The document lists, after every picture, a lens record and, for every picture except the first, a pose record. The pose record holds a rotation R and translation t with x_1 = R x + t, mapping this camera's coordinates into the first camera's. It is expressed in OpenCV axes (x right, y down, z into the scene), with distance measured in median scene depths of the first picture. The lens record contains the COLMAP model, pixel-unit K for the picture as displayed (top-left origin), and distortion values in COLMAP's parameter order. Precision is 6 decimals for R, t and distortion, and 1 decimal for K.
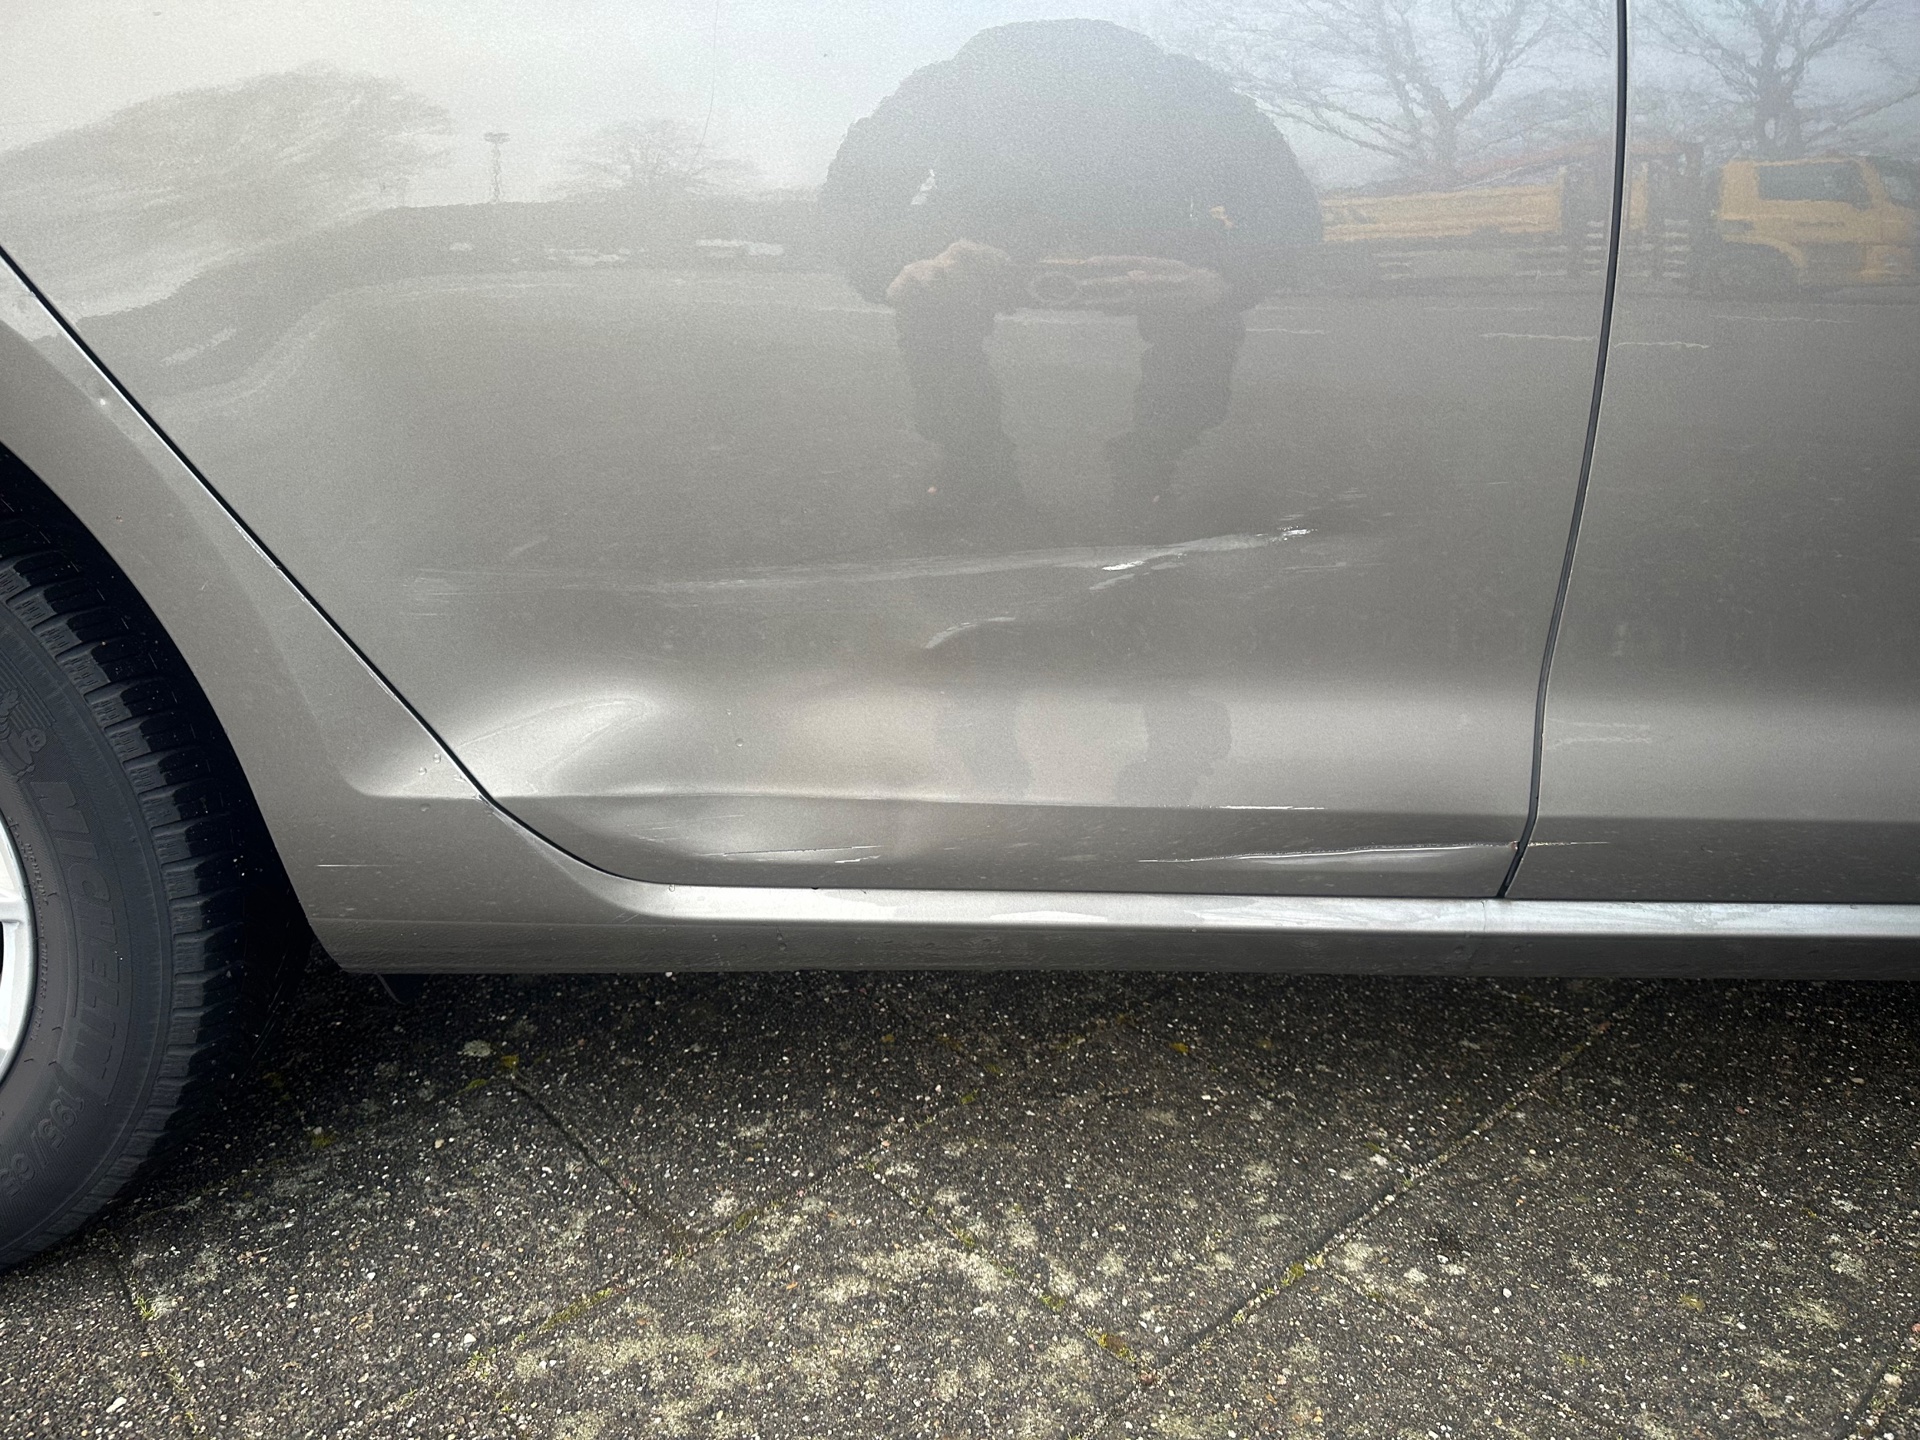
lens RADIAL K [[1363.0, 0, 970.8], [0, 1363.0, 722.9], [0, 0, 1]] dist [0.001776, -0.002370]
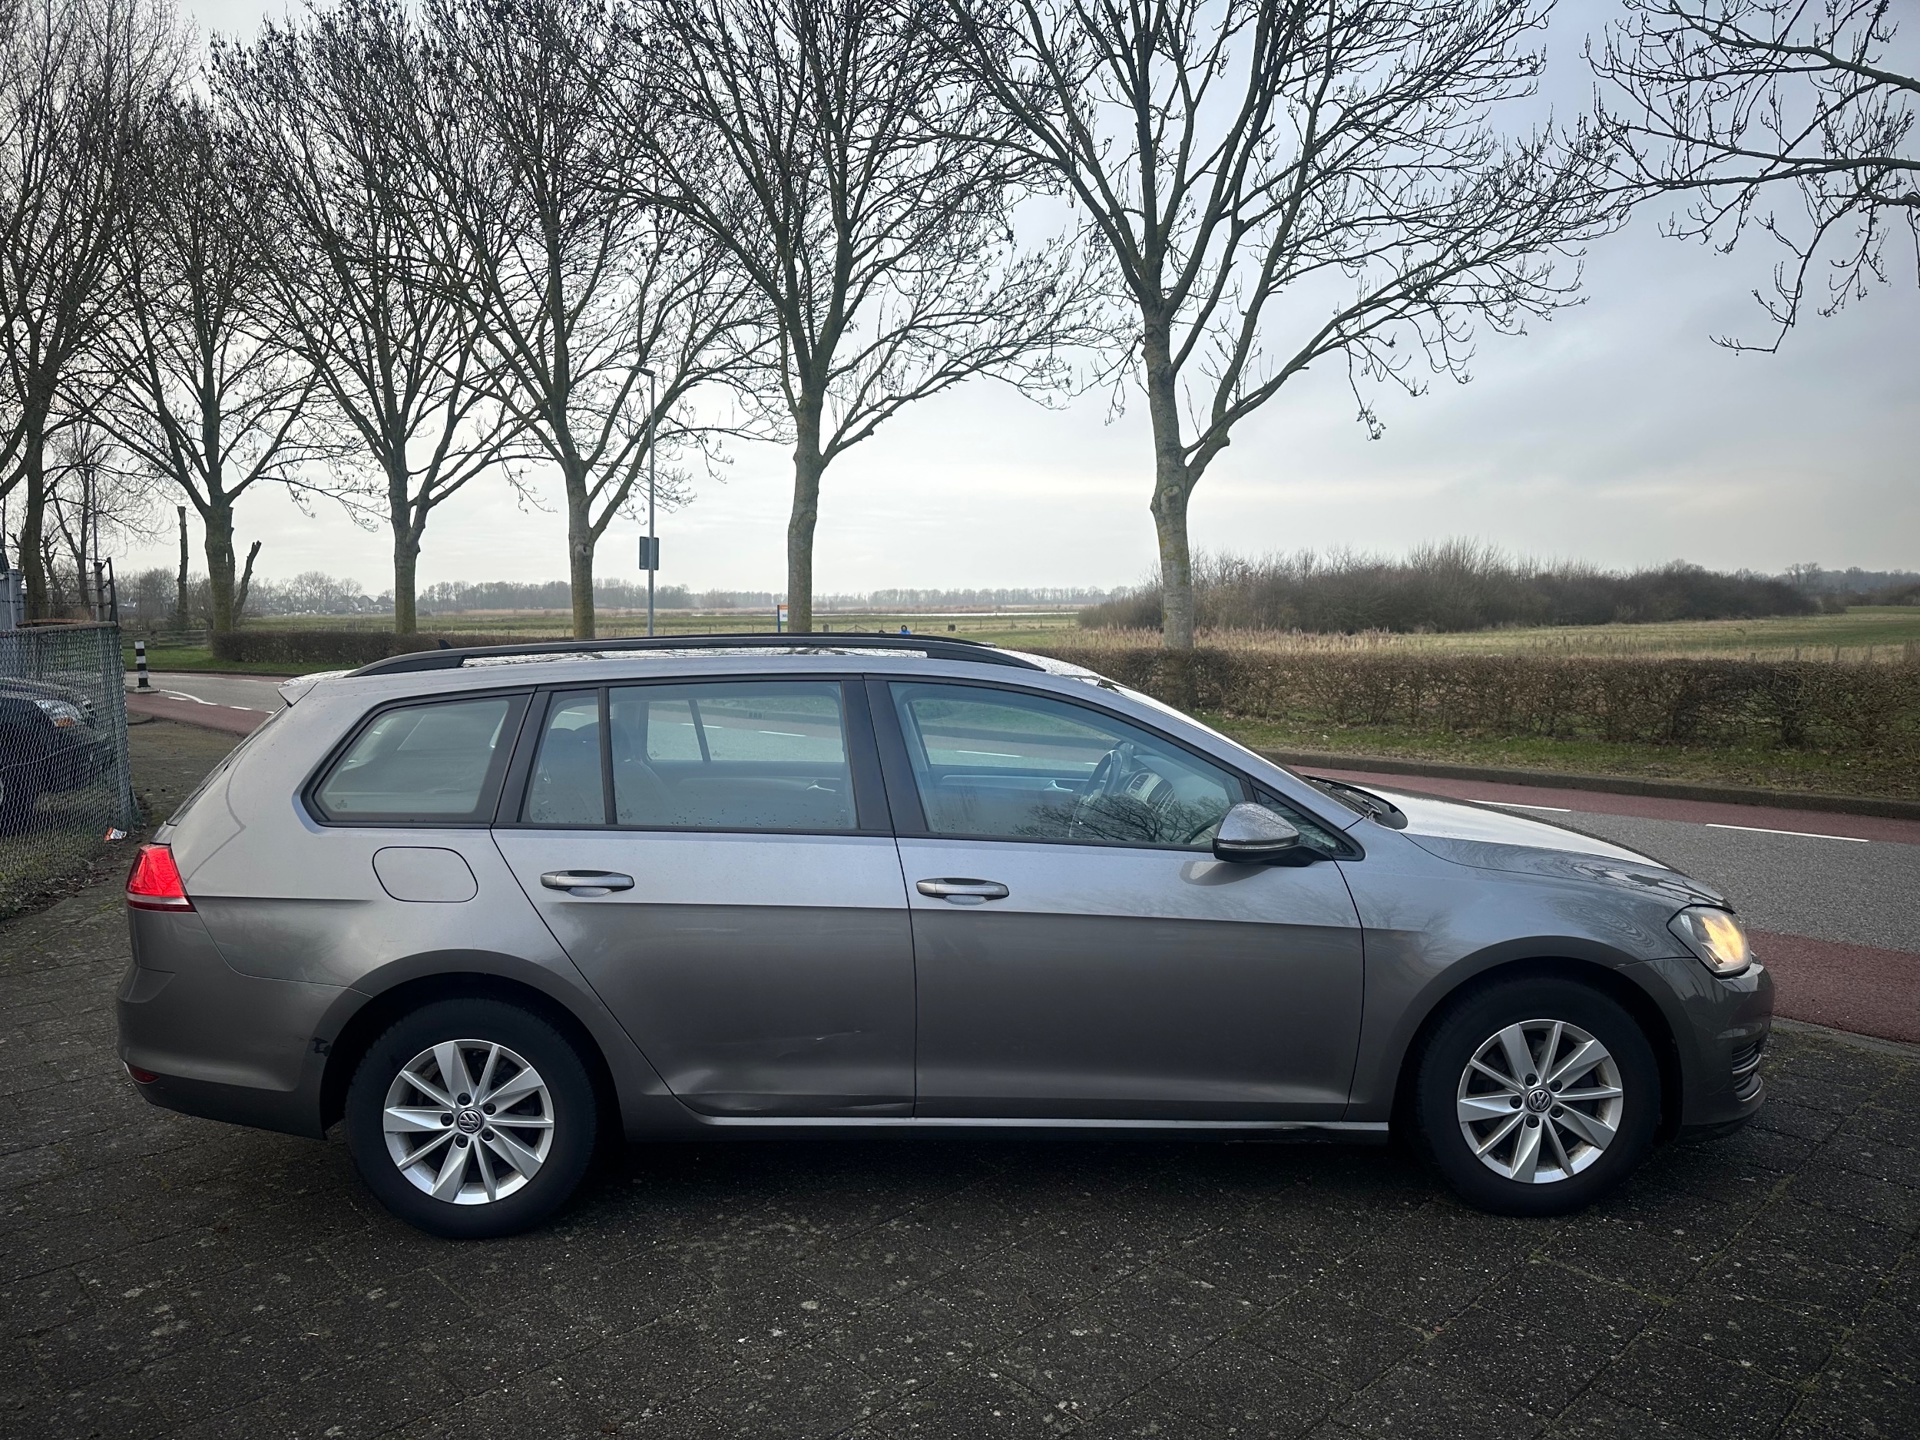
lens RADIAL K [[1387.2, 0, 940.0], [0, 1387.2, 735.8], [0, 0, 1]] dist [0.048795, -0.075263]
pose [[0.999904, -0.001657, 0.013737, 0.361932], [0.004417, 0.979083, -0.203414, -0.131157], [-0.013113, 0.203455, 0.978996, -2.978729]]
